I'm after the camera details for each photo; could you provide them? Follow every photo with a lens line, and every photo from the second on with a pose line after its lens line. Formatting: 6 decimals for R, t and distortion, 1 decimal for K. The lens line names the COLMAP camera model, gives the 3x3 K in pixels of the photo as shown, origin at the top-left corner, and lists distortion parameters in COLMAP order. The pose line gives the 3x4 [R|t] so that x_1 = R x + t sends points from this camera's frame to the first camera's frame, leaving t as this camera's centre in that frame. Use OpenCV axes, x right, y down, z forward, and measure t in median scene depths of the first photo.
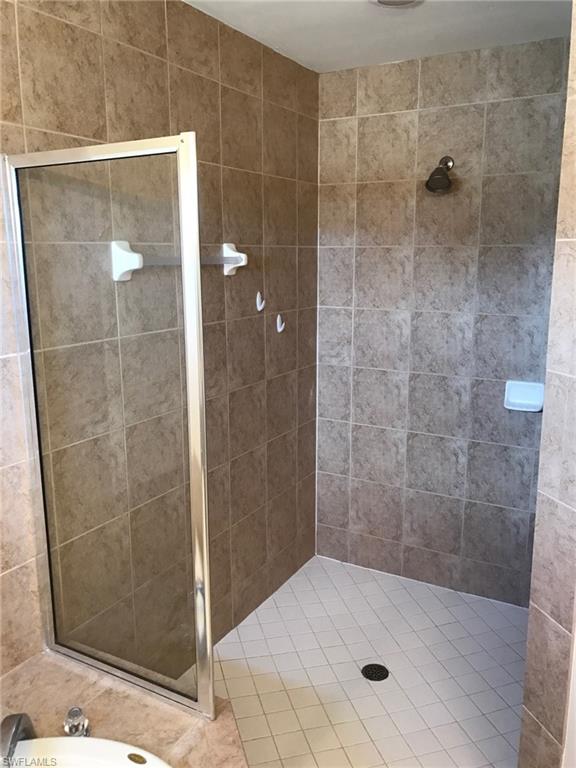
lens RADIAL K [[637.9, 0, 288.3], [0, 637.9, 381.0], [0, 0, 1]] dist [0.042230, -0.039009]
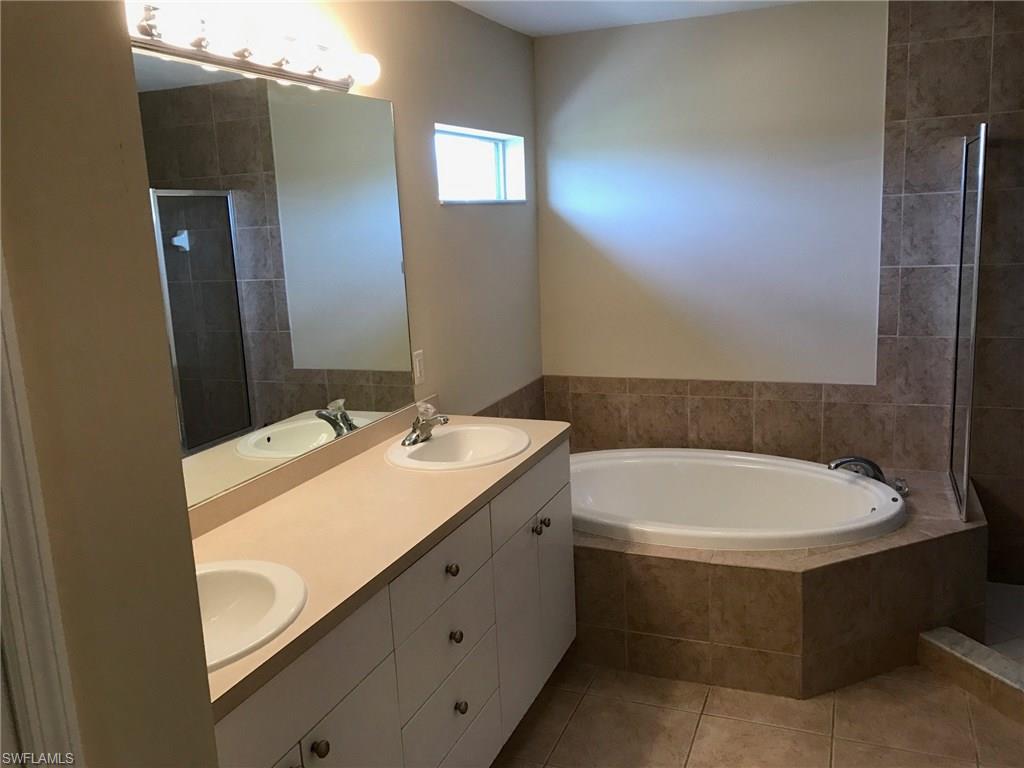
lens RADIAL K [[850.5, 0, 512.6], [0, 850.5, 382.7], [0, 0, 1]] dist [0.042230, -0.039009]
pose [[0.122512, 0.192147, -0.973689, 1.516807], [-0.146210, 0.973869, 0.173786, 0.030694], [0.981638, 0.121072, 0.147405, -0.310080]]
